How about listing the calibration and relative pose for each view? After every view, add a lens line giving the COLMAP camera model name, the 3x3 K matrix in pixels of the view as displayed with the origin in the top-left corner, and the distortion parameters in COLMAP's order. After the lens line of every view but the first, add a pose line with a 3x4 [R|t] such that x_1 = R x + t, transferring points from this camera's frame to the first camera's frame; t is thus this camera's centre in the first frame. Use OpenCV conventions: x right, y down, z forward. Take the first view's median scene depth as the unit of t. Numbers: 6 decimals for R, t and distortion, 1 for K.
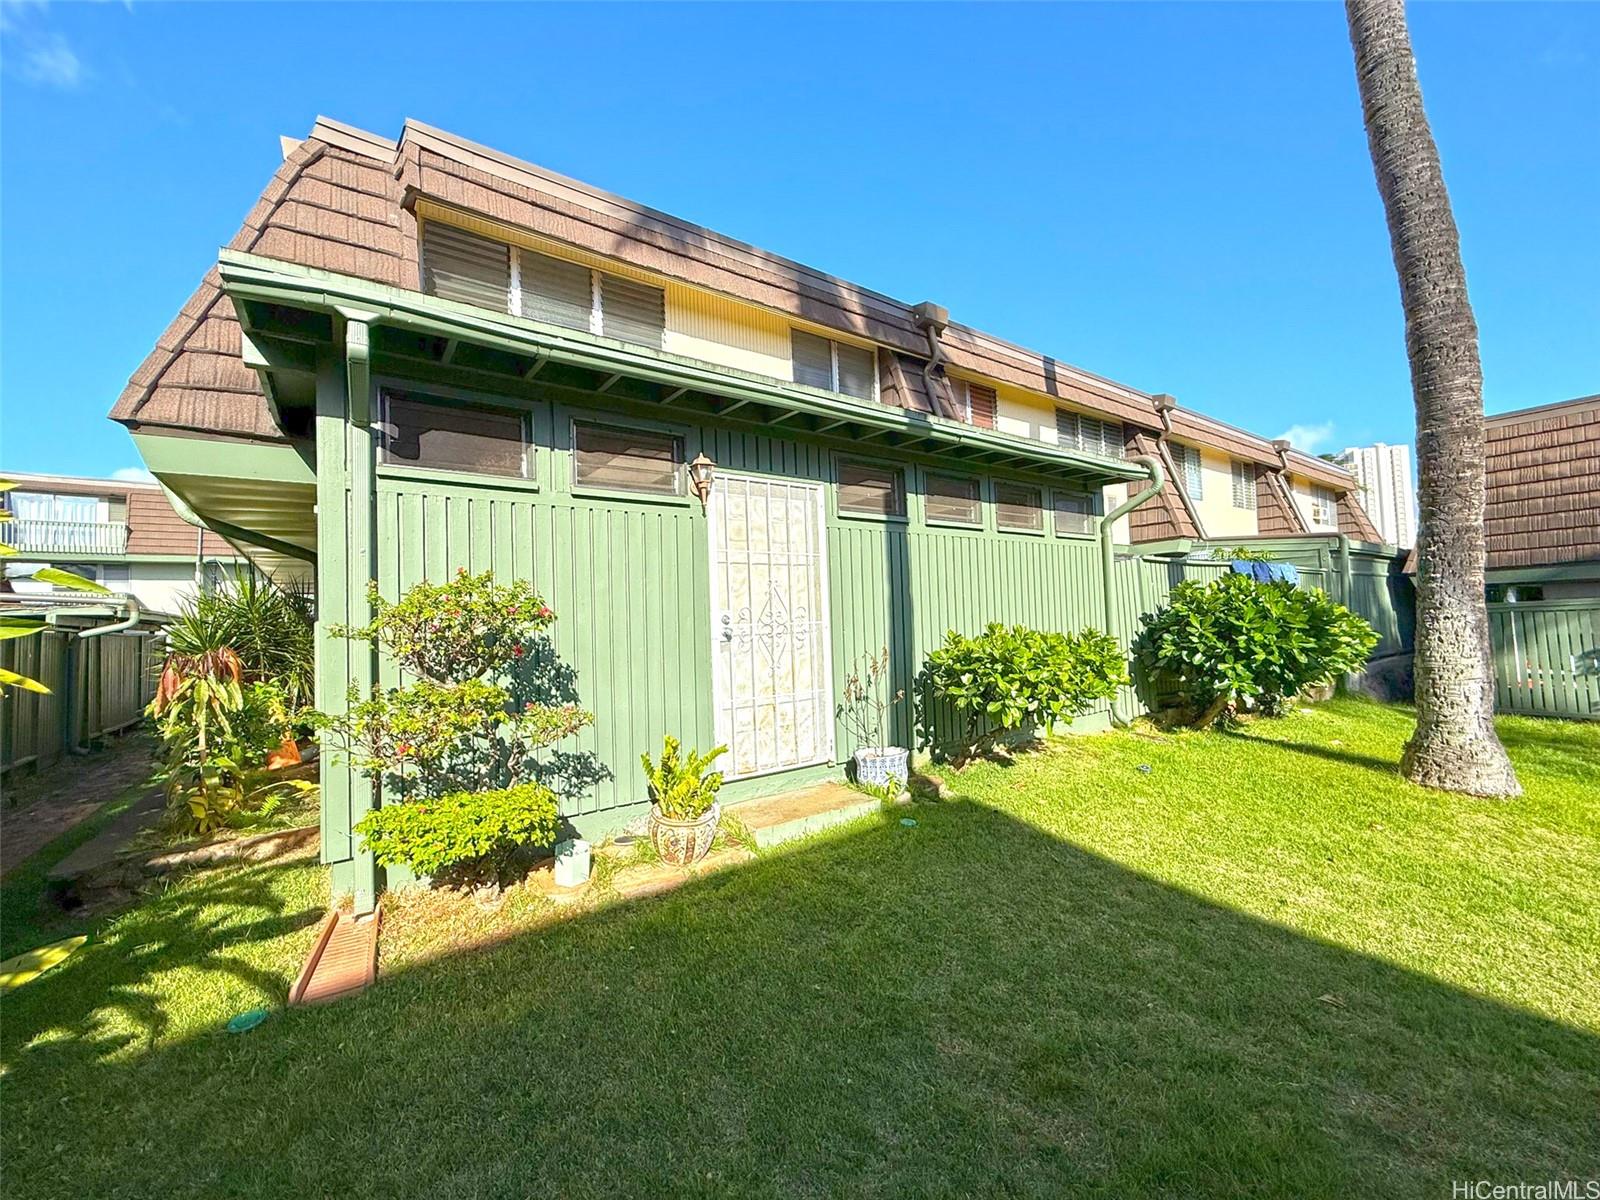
lens RADIAL K [[643.5, 0, 800.1], [0, 643.5, 598.9], [0, 0, 1]] dist [0.000447, 0.000032]
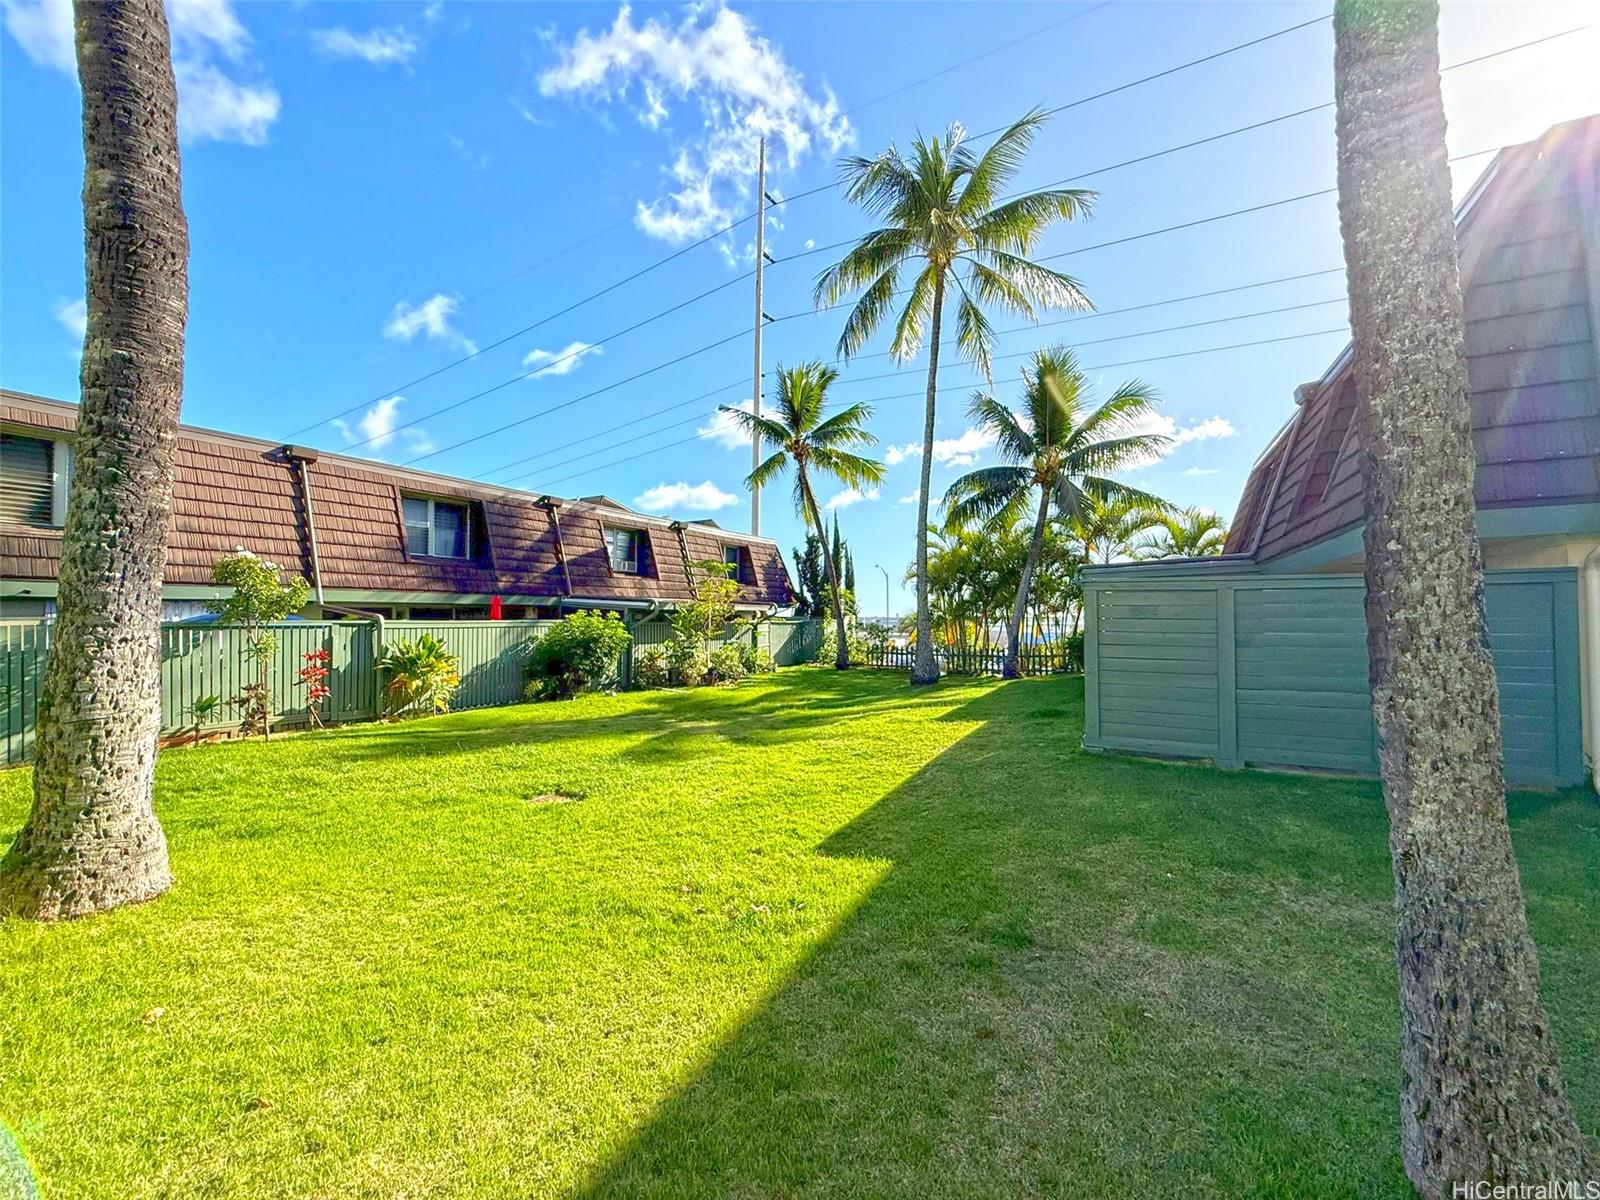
lens RADIAL K [[643.5, 0, 801.6], [0, 643.5, 600.9], [0, 0, 1]] dist [0.000447, 0.000032]
pose [[-0.450641, 0.059508, 0.890720, 0.104671], [-0.018501, 0.996939, -0.075964, 0.026598], [-0.892513, -0.050711, -0.448161, 0.679027]]
